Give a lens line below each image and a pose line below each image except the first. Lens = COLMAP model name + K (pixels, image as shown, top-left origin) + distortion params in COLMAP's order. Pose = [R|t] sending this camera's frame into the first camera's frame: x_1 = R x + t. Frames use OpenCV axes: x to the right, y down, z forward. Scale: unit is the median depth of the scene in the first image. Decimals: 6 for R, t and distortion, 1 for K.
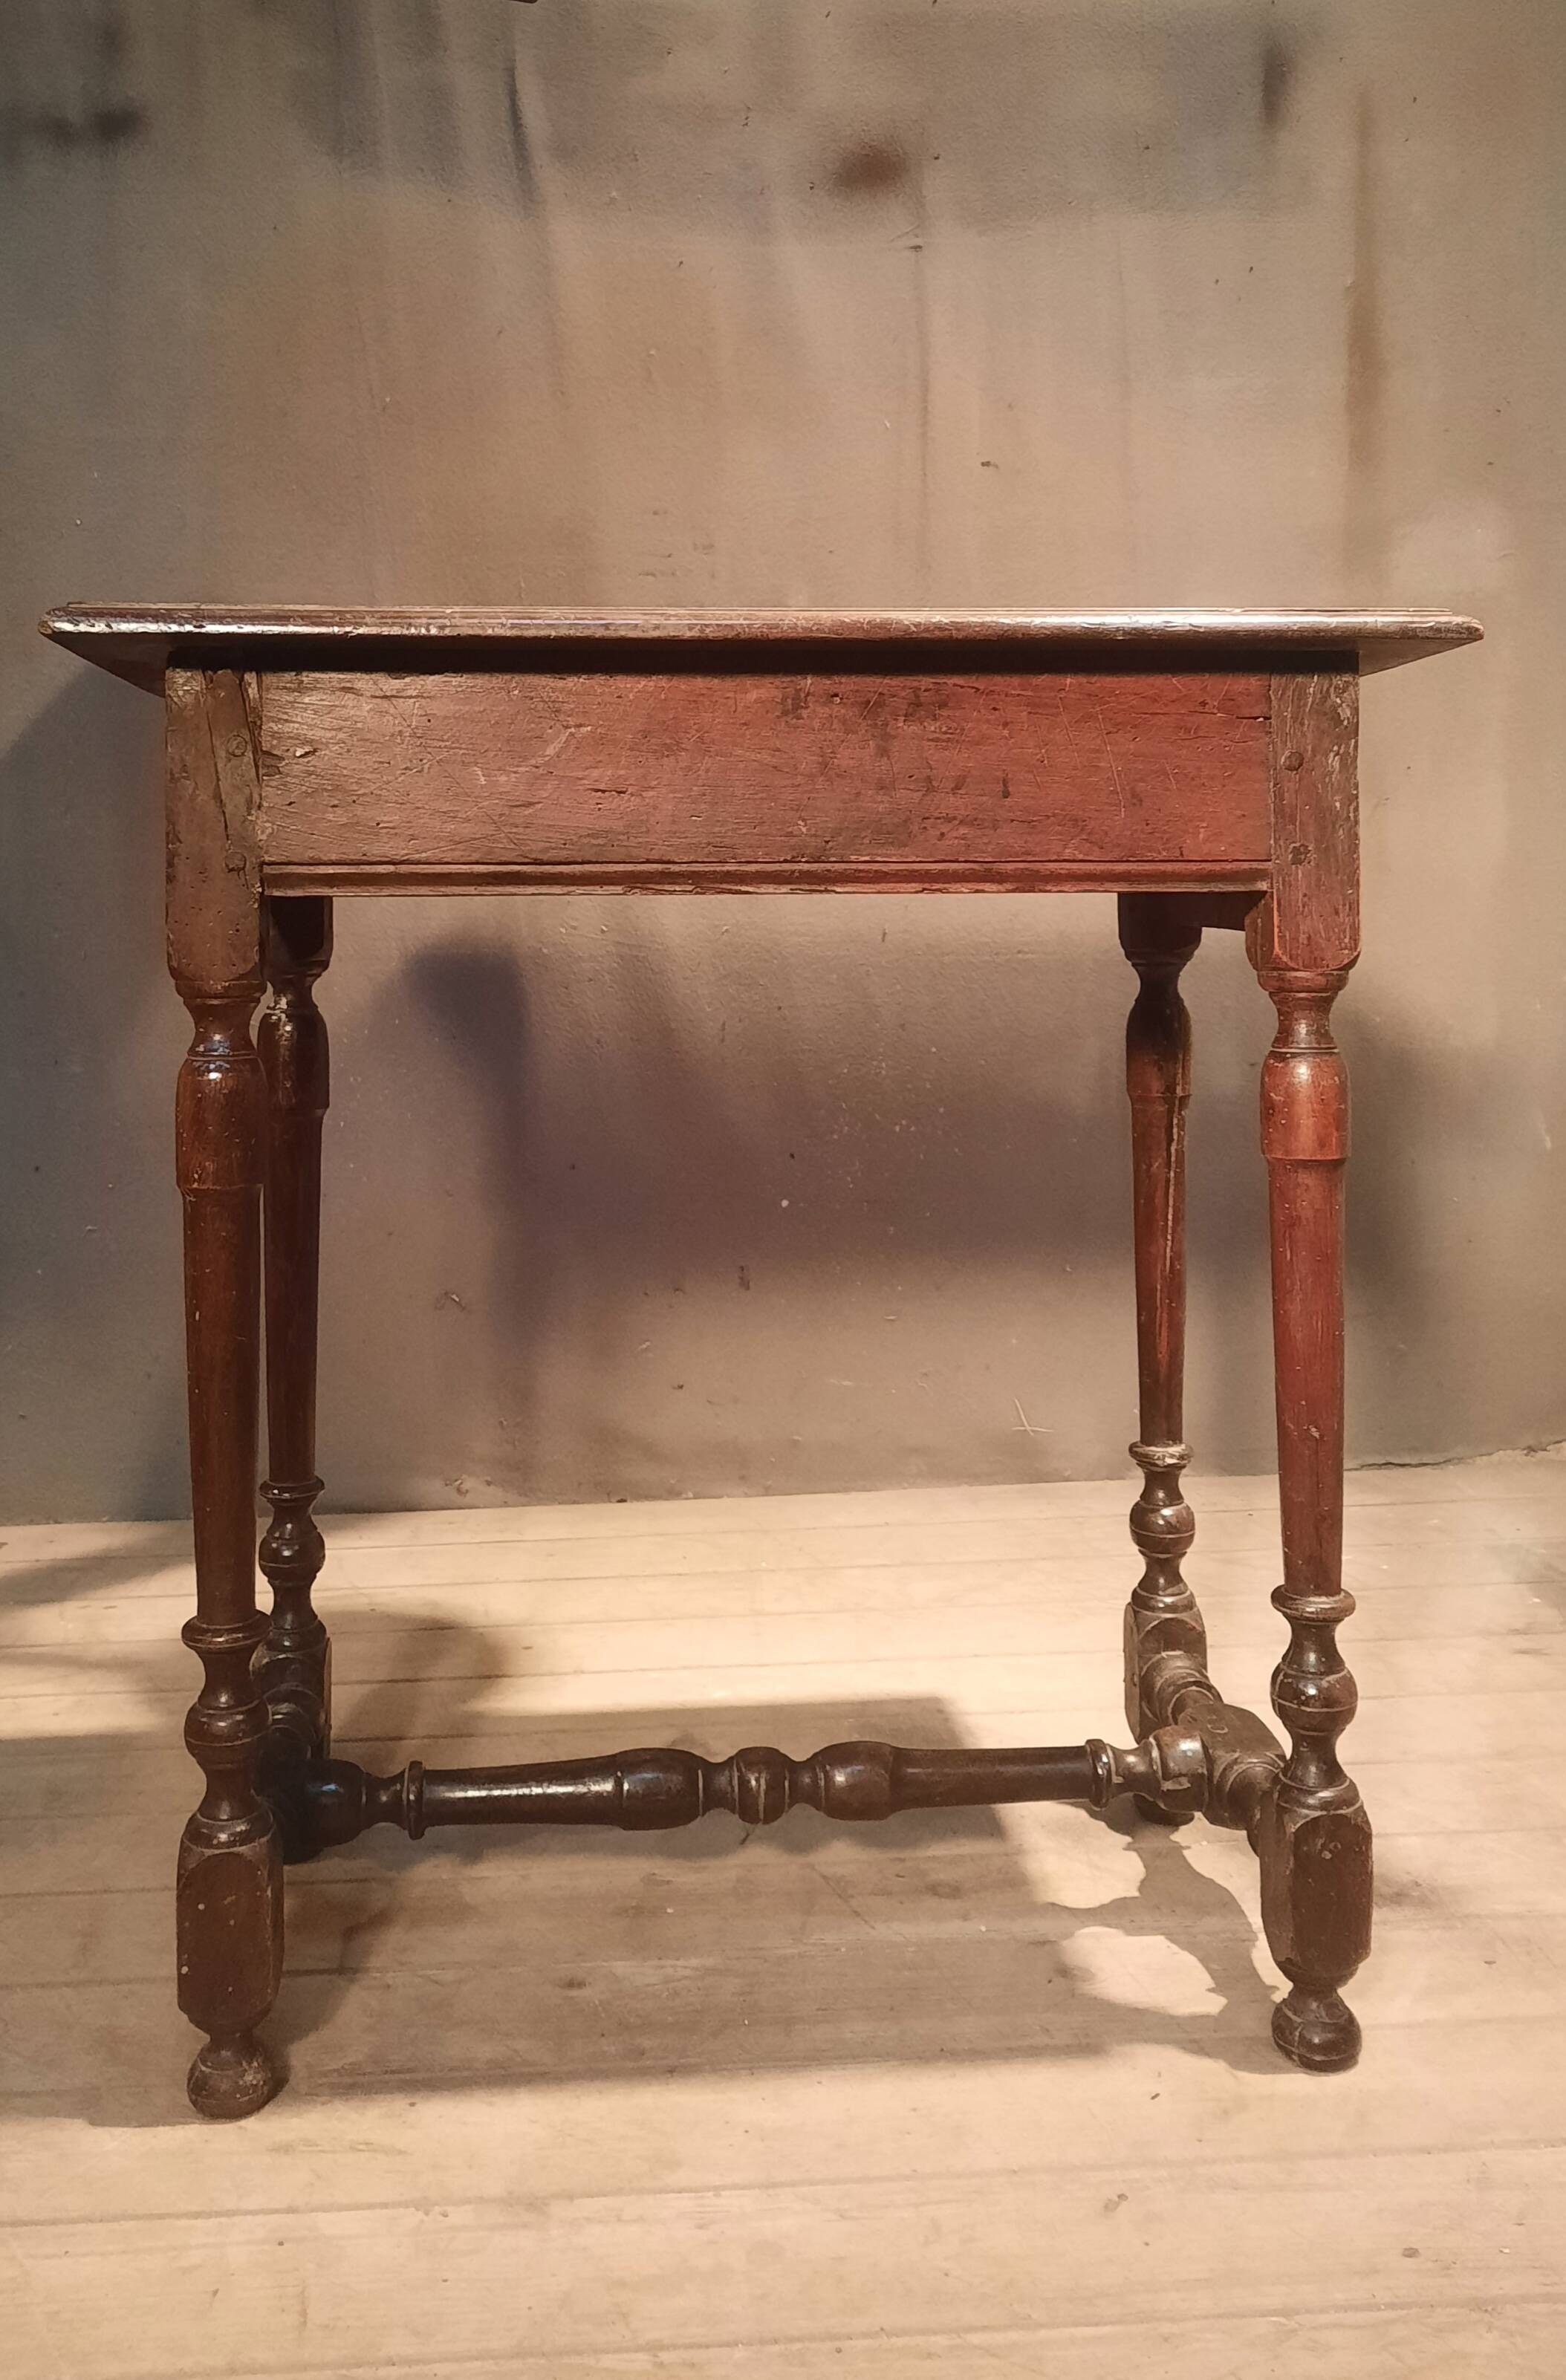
lens RADIAL K [[2219.9, 0, 763.1], [0, 2219.9, 864.3], [0, 0, 1]] dist [0.039123, -0.037877]
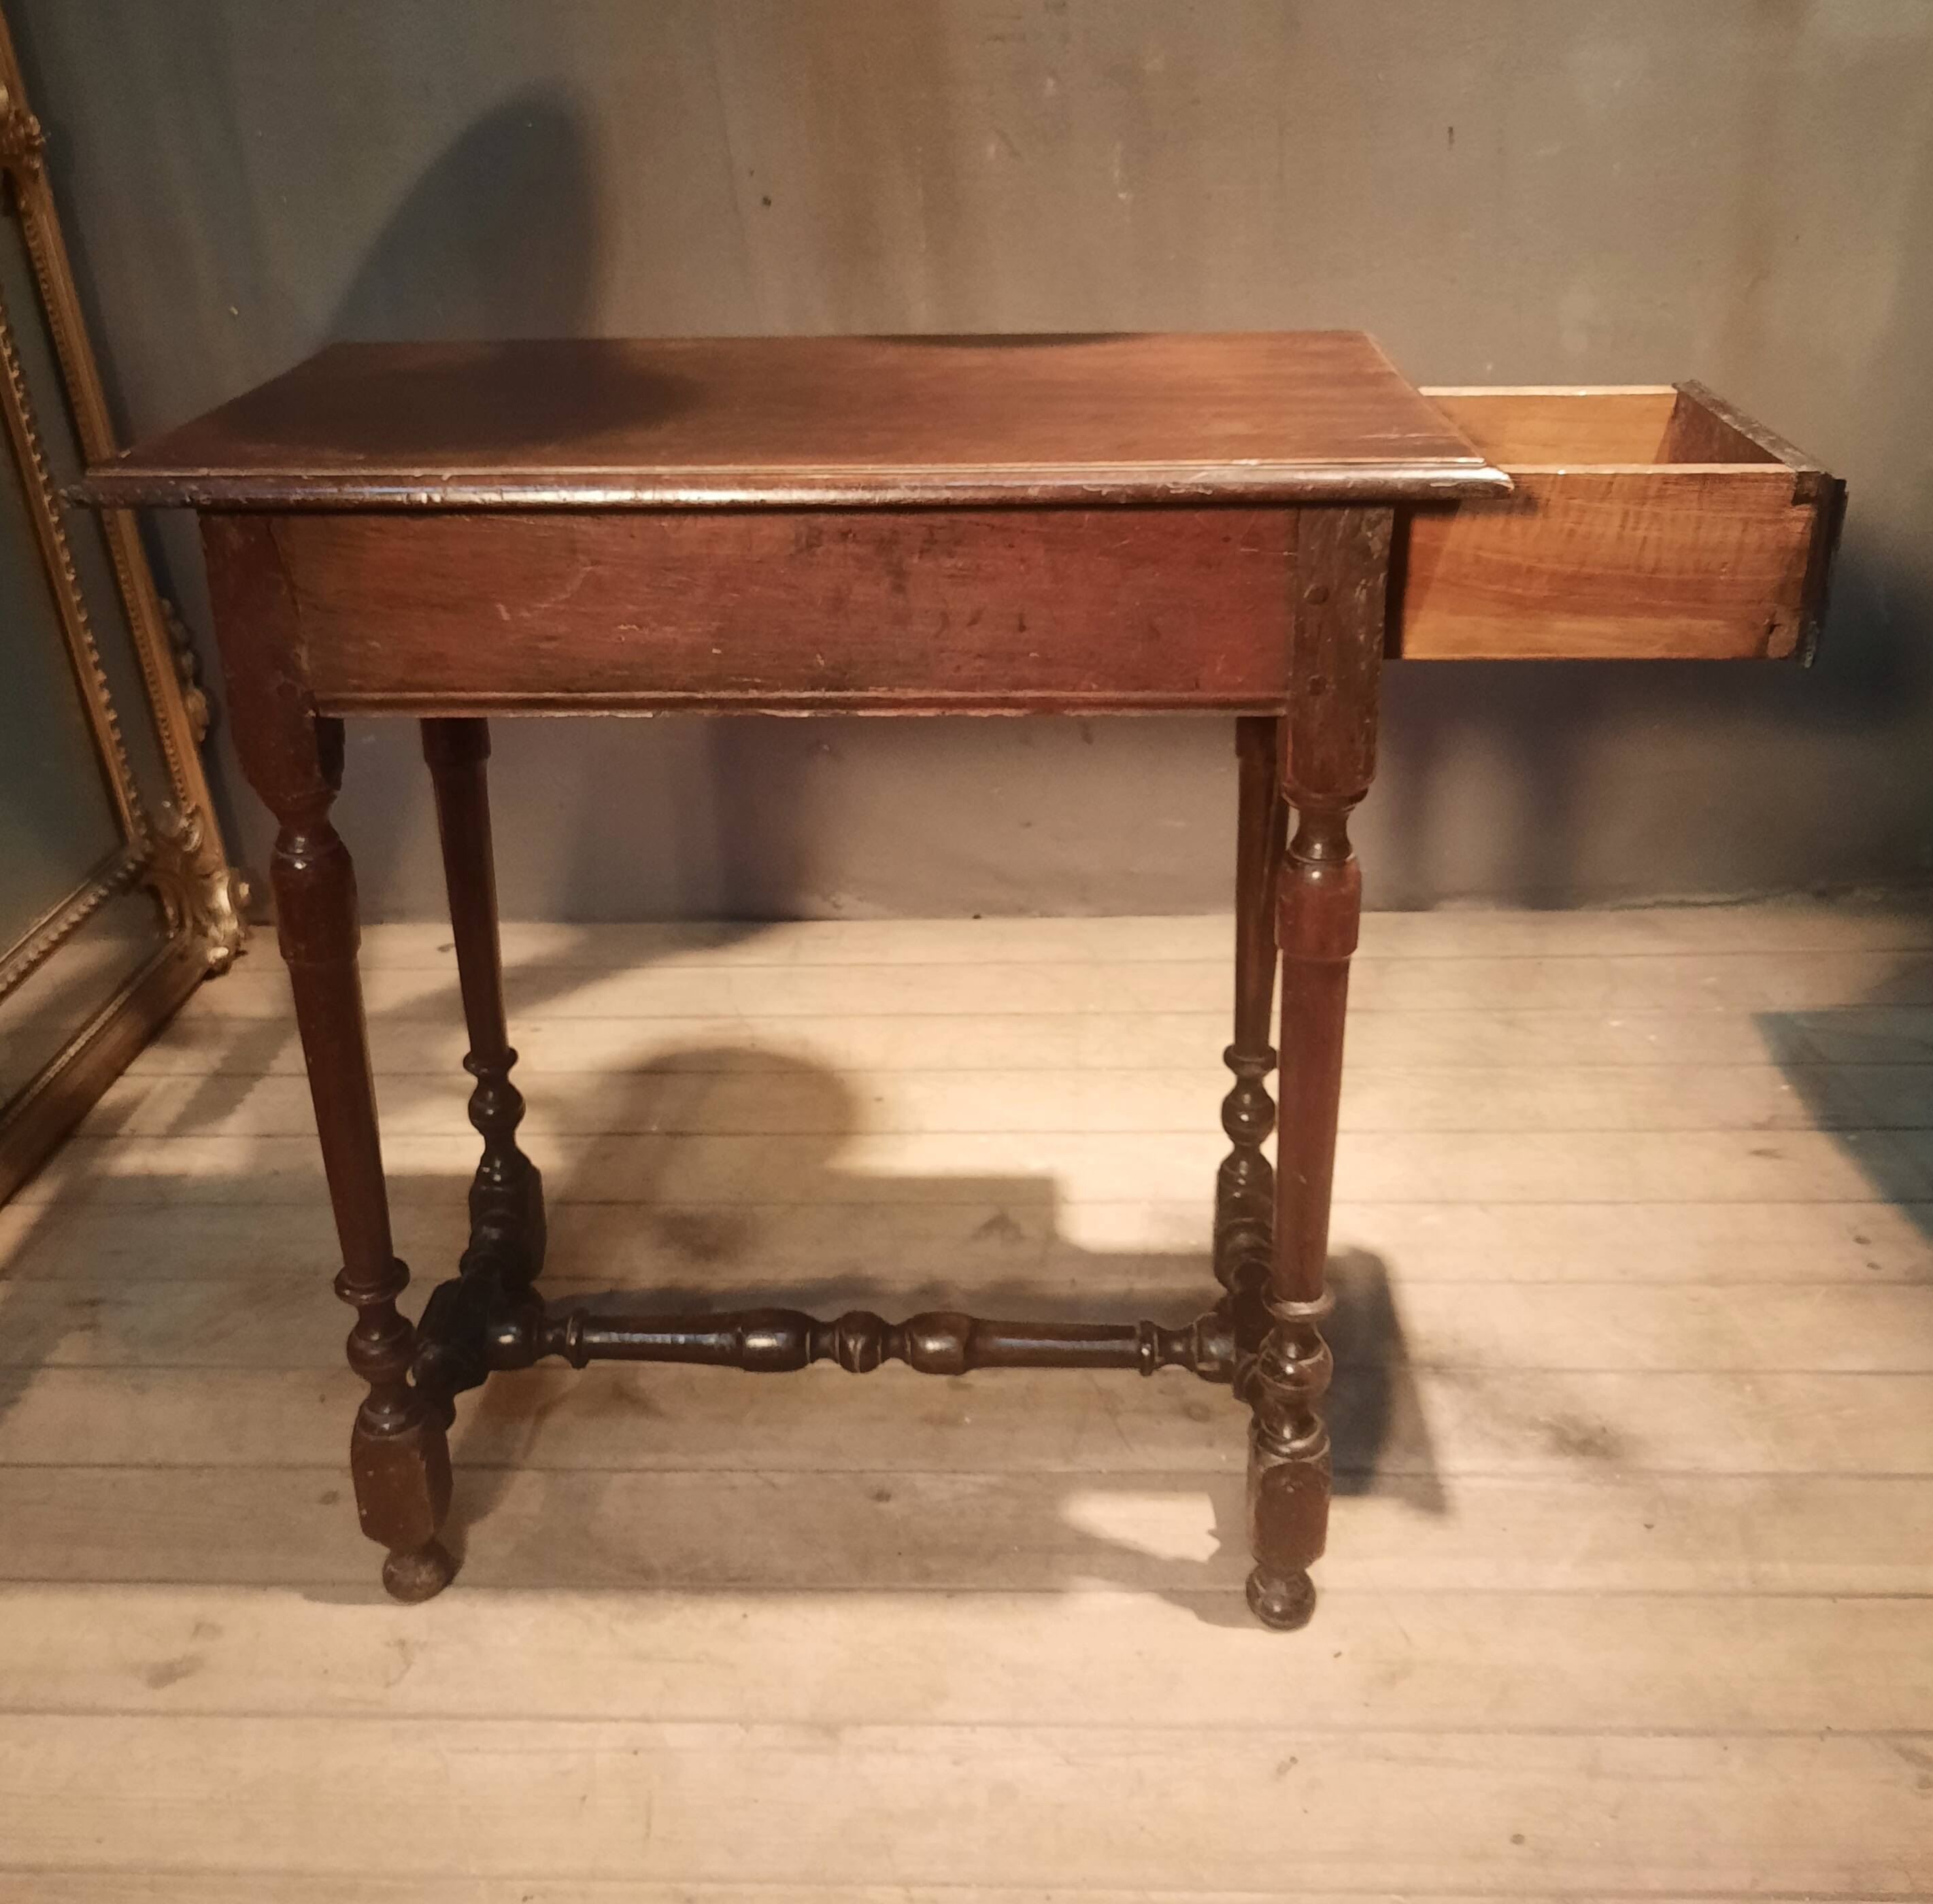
lens RADIAL K [[2066.1, 0, 958.4], [0, 2066.1, 791.2], [0, 0, 1]] dist [0.018686, 0.000000]
pose [[0.993417, 0.032138, -0.109953, 0.084551], [0.011542, 0.926875, 0.375192, -0.346500], [0.113971, -0.373991, 0.920403, 0.113079]]
